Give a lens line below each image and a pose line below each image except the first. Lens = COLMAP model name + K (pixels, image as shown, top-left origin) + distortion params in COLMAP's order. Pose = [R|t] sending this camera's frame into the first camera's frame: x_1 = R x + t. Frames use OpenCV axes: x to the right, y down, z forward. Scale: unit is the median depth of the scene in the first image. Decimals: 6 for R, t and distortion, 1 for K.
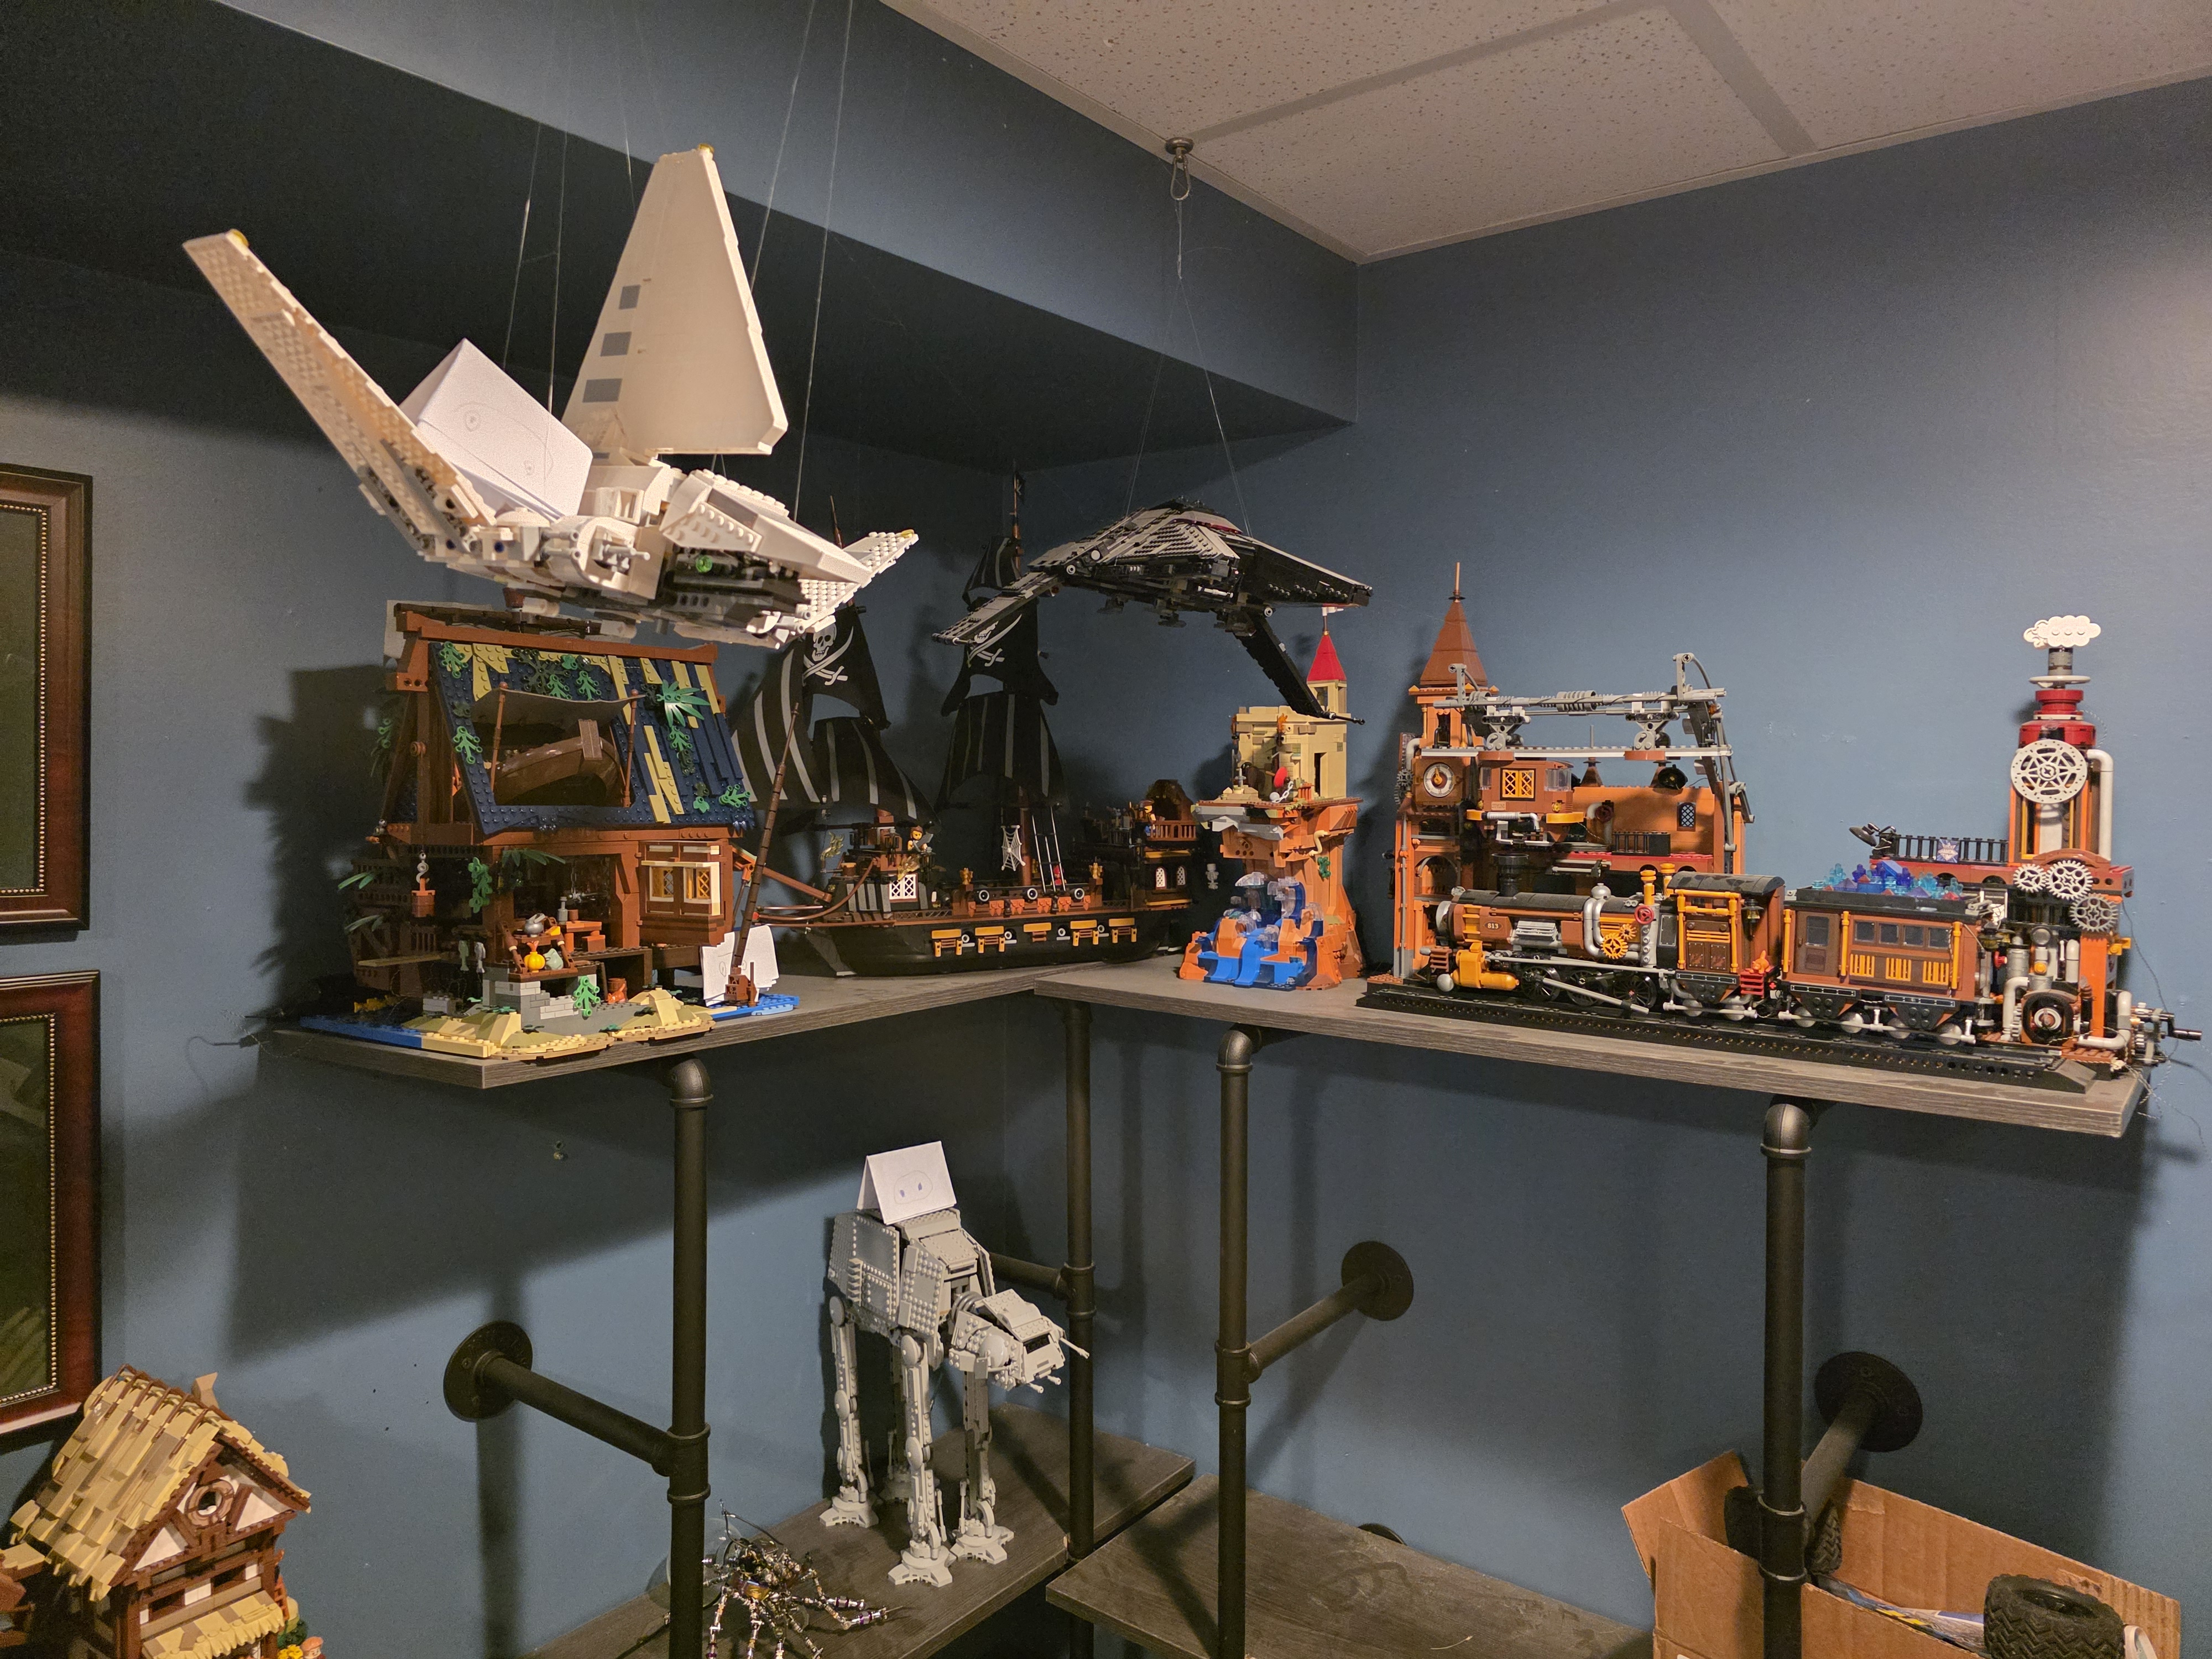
lens RADIAL K [[1500.8, 0, 1106.0], [0, 1500.8, 829.5], [0, 0, 1]] dist [-0.000663, -0.005643]
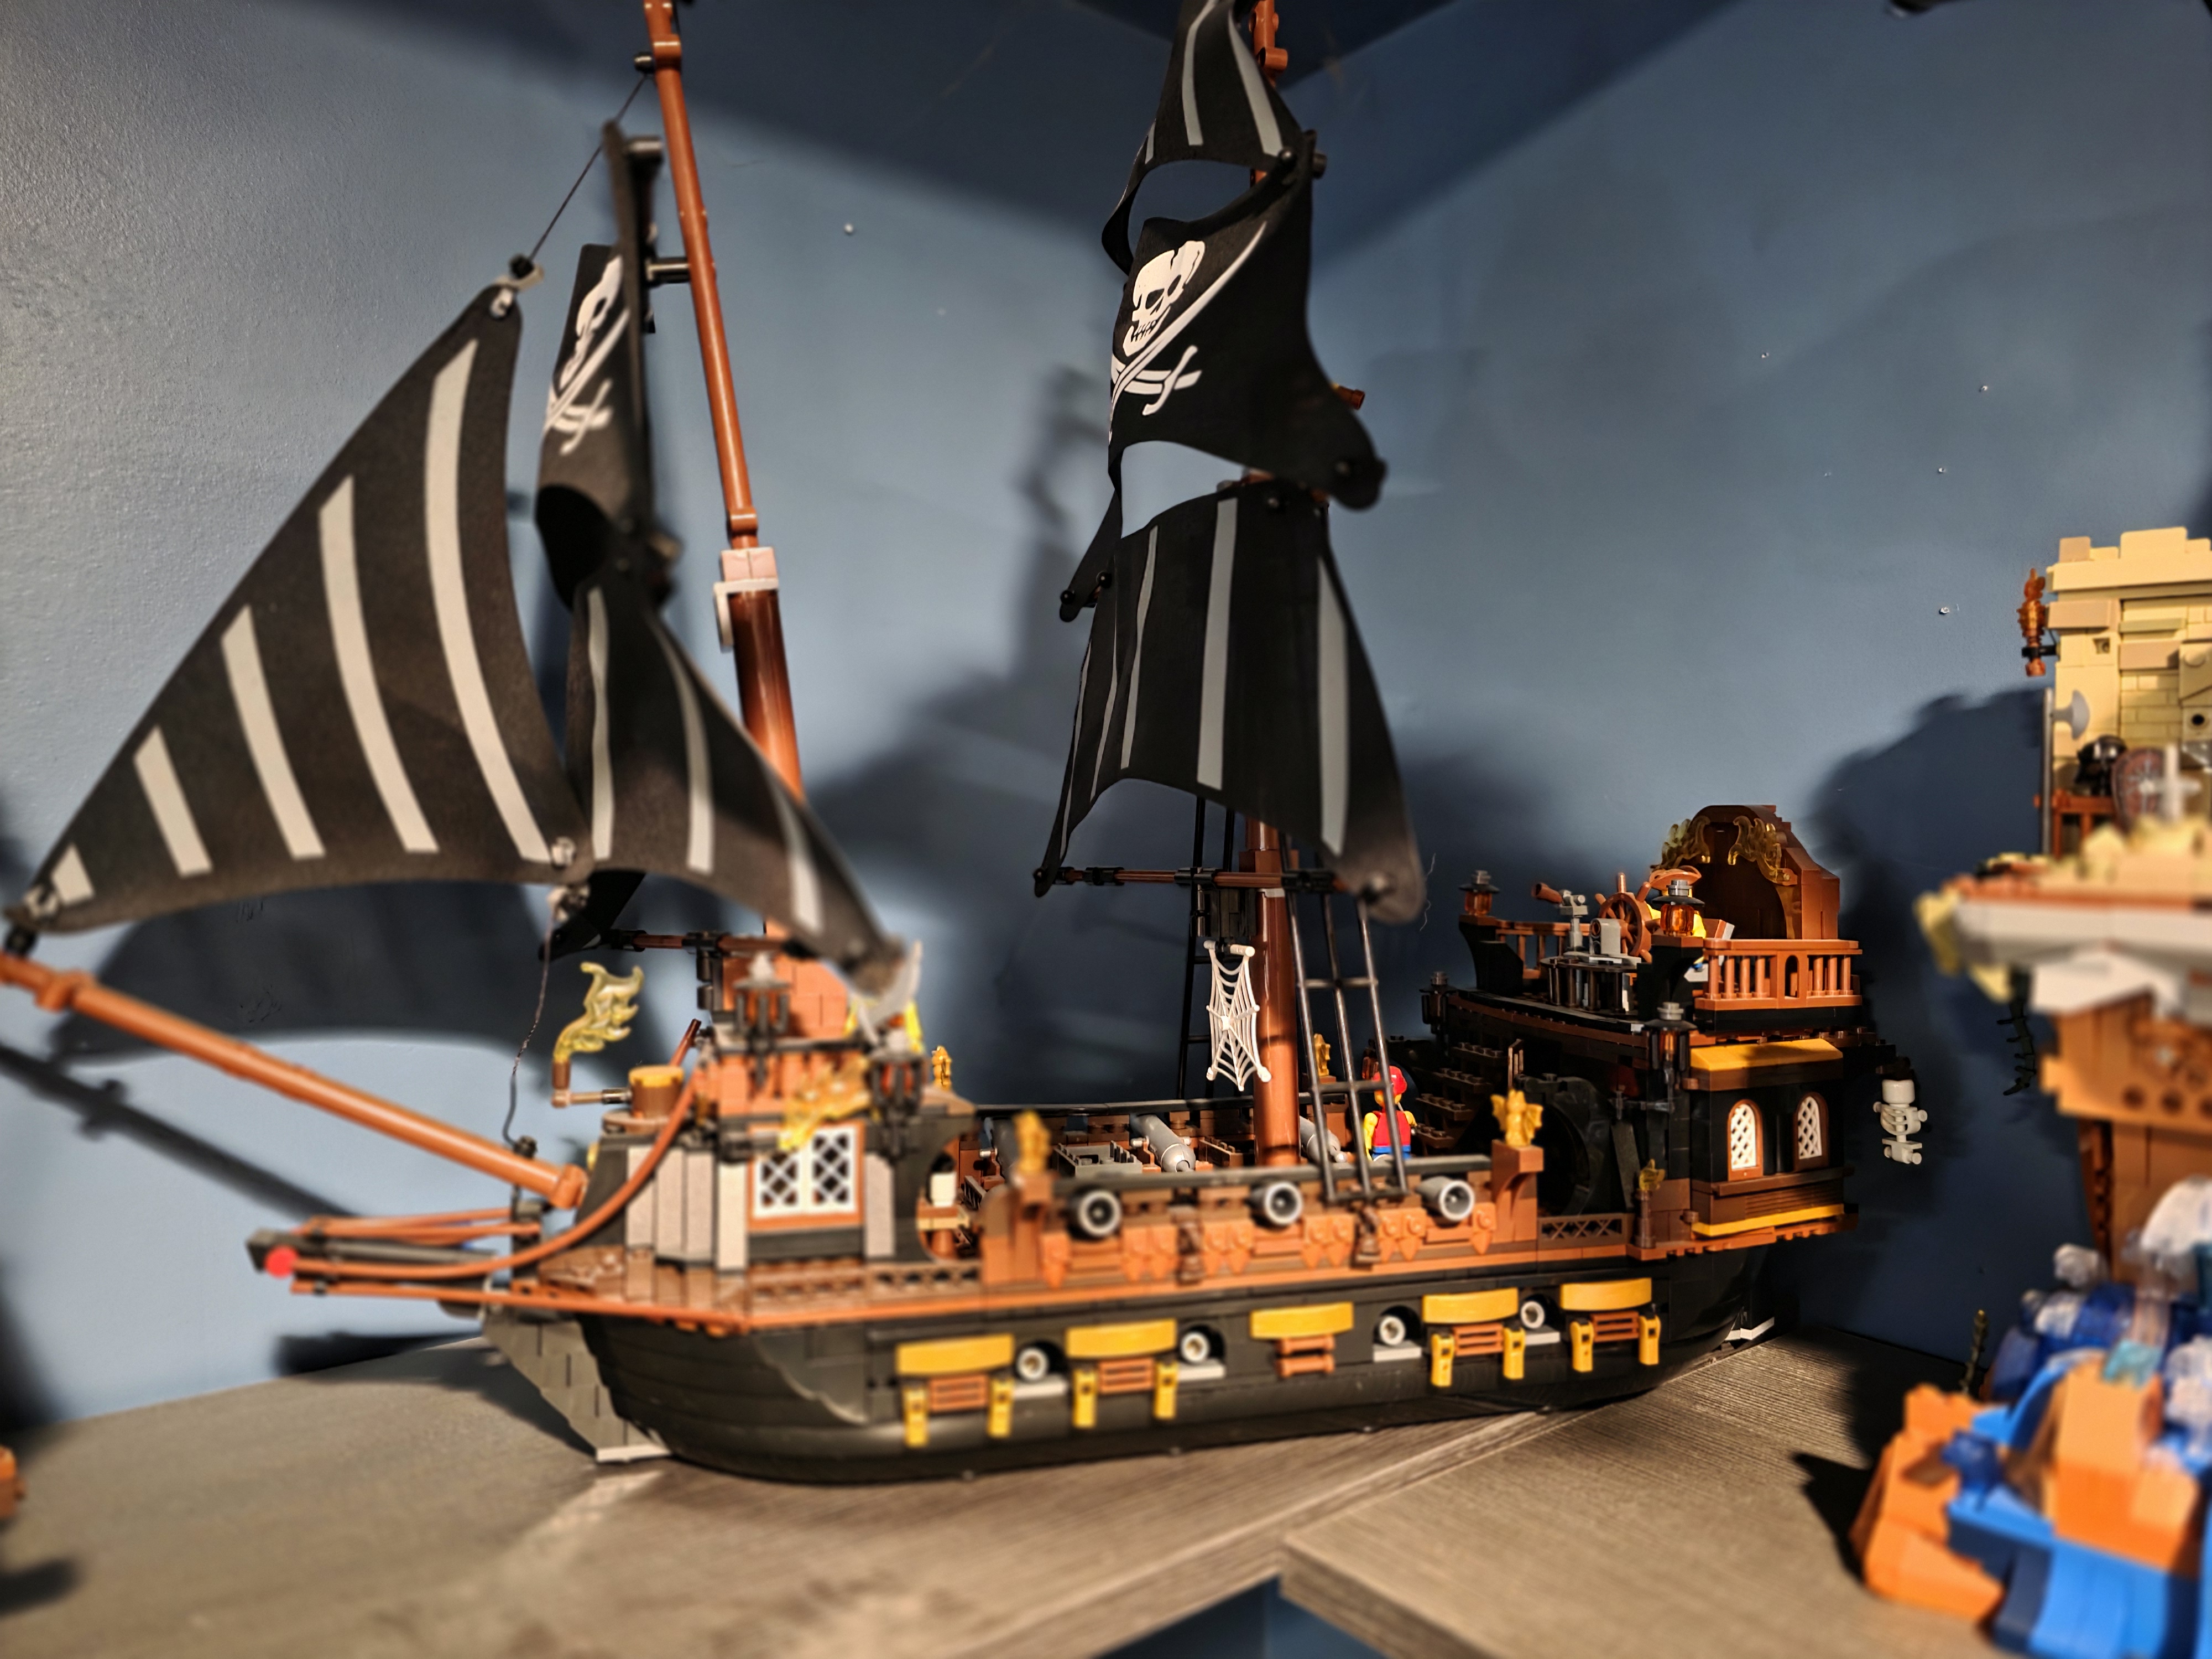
lens RADIAL K [[1500.8, 0, 1106.0], [0, 1500.8, 829.5], [0, 0, 1]] dist [-0.000663, -0.005643]
pose [[0.971015, 0.011363, -0.238750, -0.017991], [-0.019506, 0.999305, -0.031771, -0.019269], [0.238223, 0.035507, 0.970561, 0.829343]]
